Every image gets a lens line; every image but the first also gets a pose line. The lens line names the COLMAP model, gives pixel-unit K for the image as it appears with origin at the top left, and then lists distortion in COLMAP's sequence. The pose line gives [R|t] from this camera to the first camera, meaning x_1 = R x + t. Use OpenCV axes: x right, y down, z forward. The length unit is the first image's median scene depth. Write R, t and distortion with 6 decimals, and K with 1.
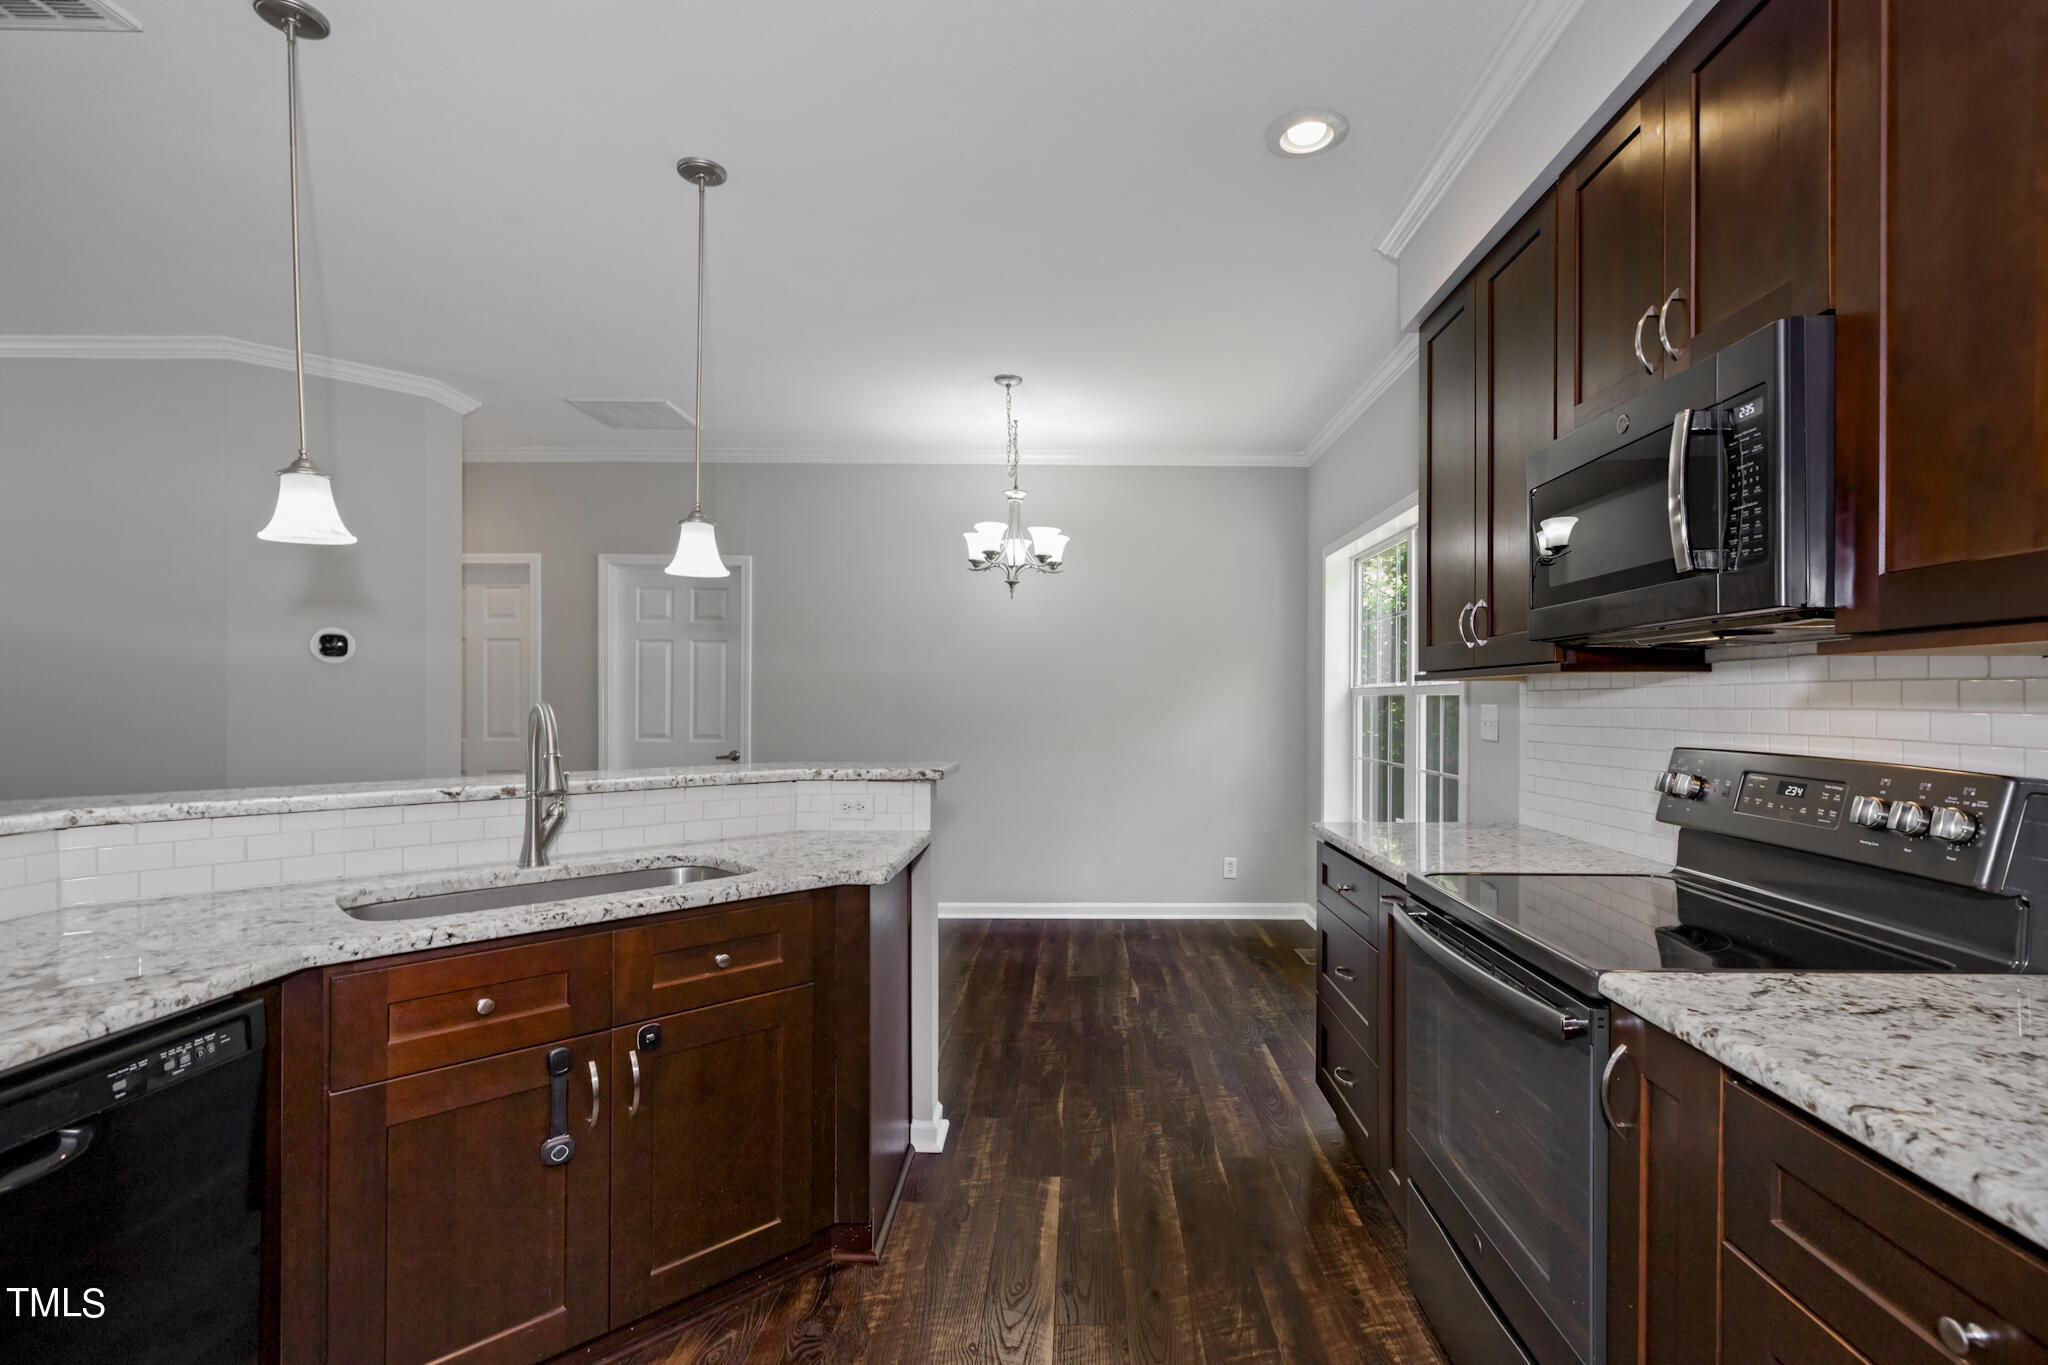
lens RADIAL K [[952.7, 0, 1012.1], [0, 952.7, 689.3], [0, 0, 1]] dist [0.005696, 0.000488]
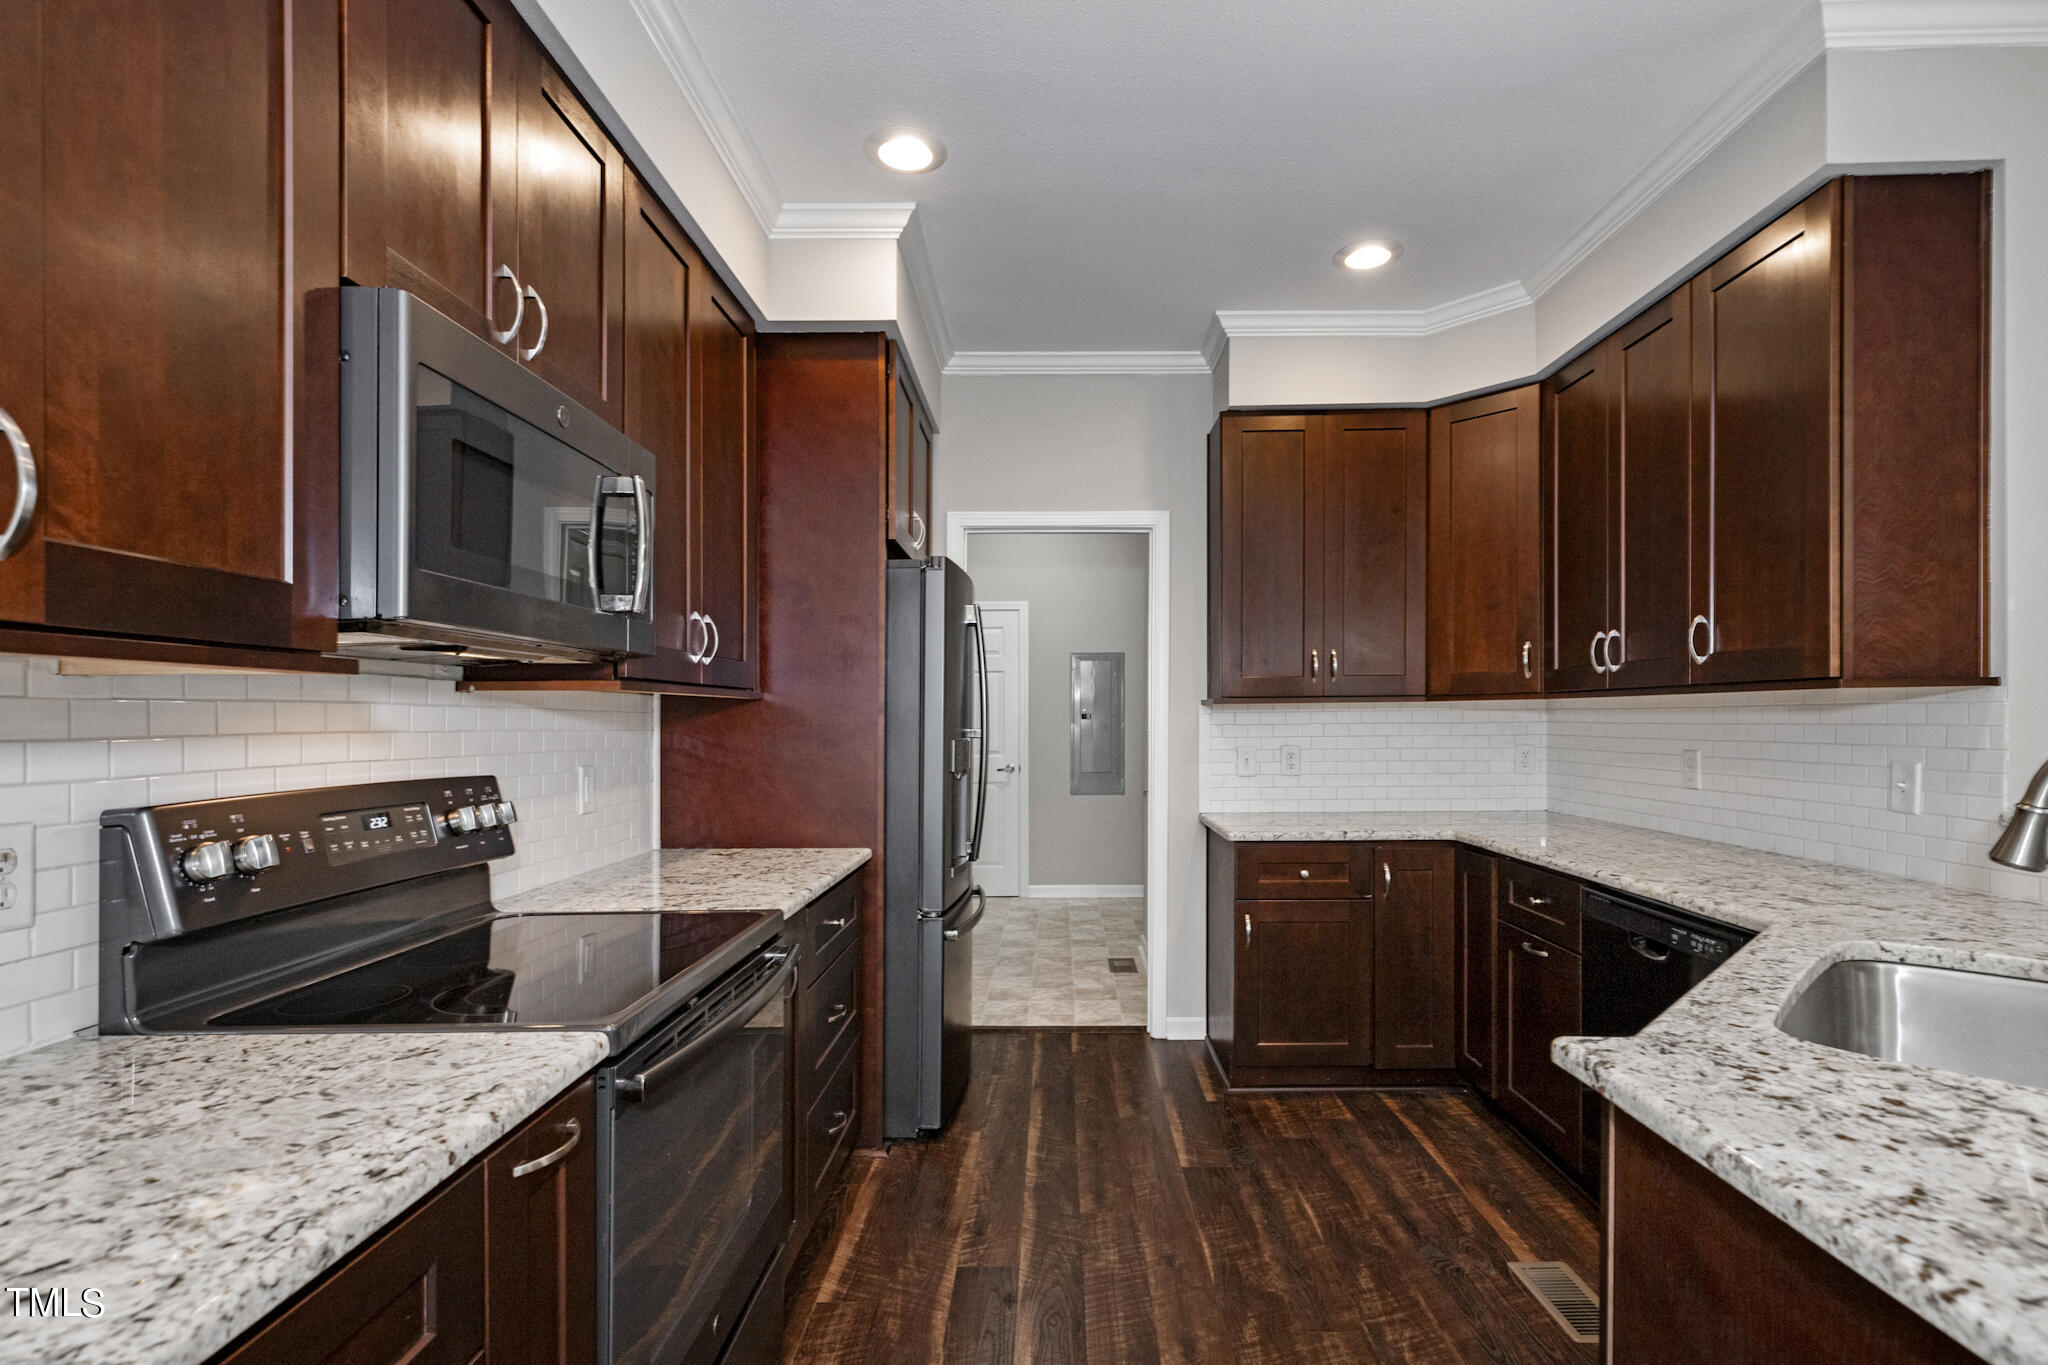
lens RADIAL K [[967.0, 0, 1049.0], [0, 967.0, 732.8], [0, 0, 1]] dist [0.006009, 0.000849]
pose [[-0.998177, 0.005525, -0.060109, 0.211290], [0.005698, 0.999980, -0.002708, 0.024385], [0.060092, -0.003046, -0.998188, 1.789848]]
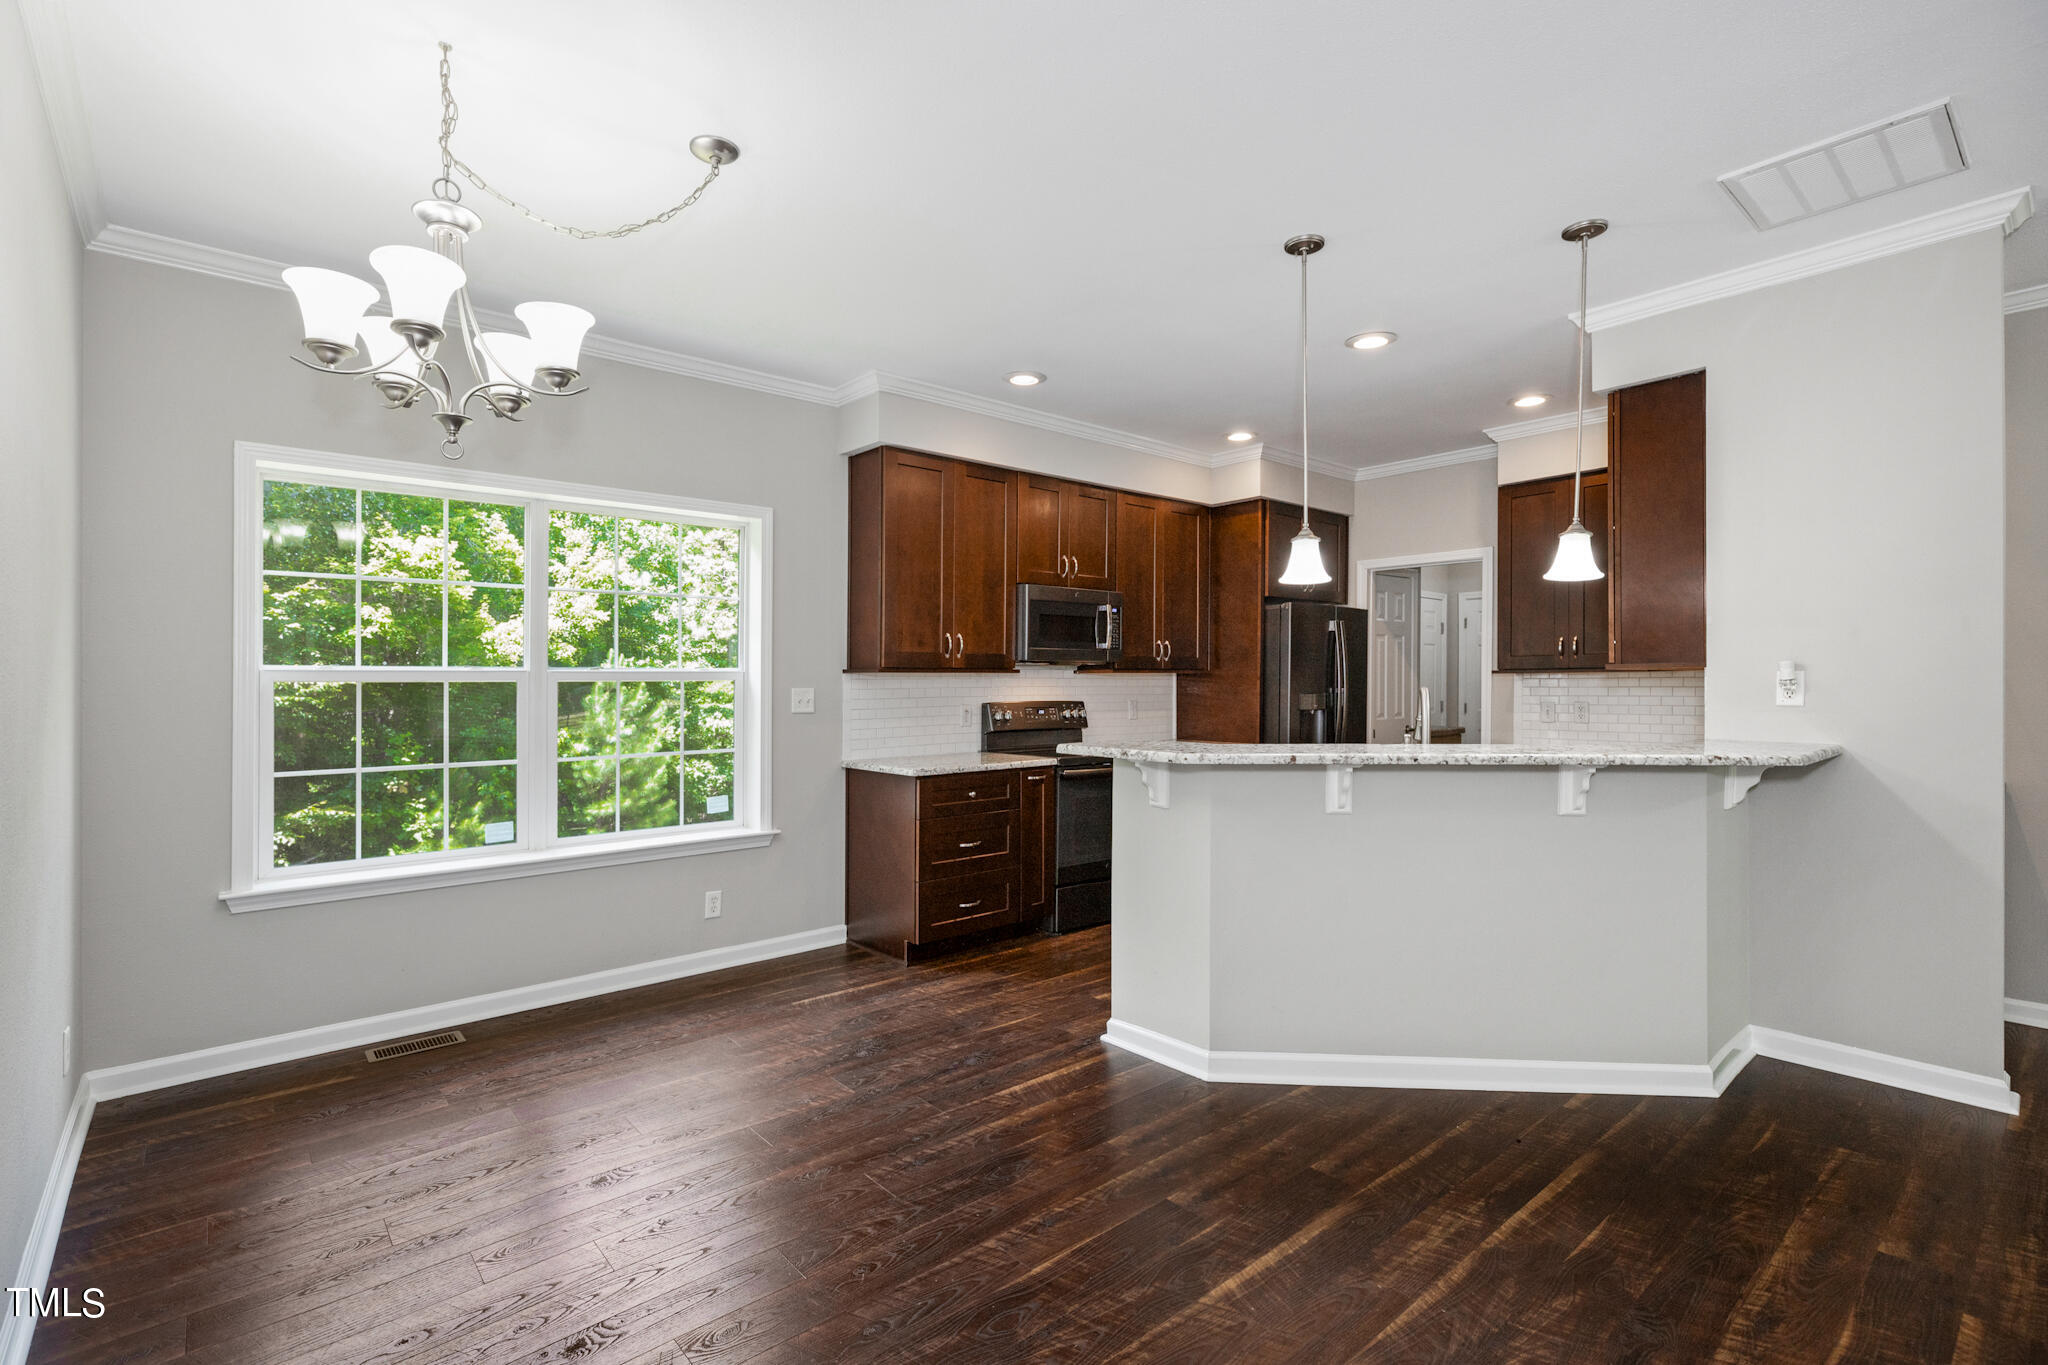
lens RADIAL K [[952.7, 0, 1012.1], [0, 952.7, 689.3], [0, 0, 1]] dist [0.005696, 0.000488]
pose [[-0.690487, -0.004738, 0.723330, -1.337552], [-0.010465, 0.999939, -0.003440, 0.037480], [-0.723269, -0.009945, -0.690494, 3.024185]]
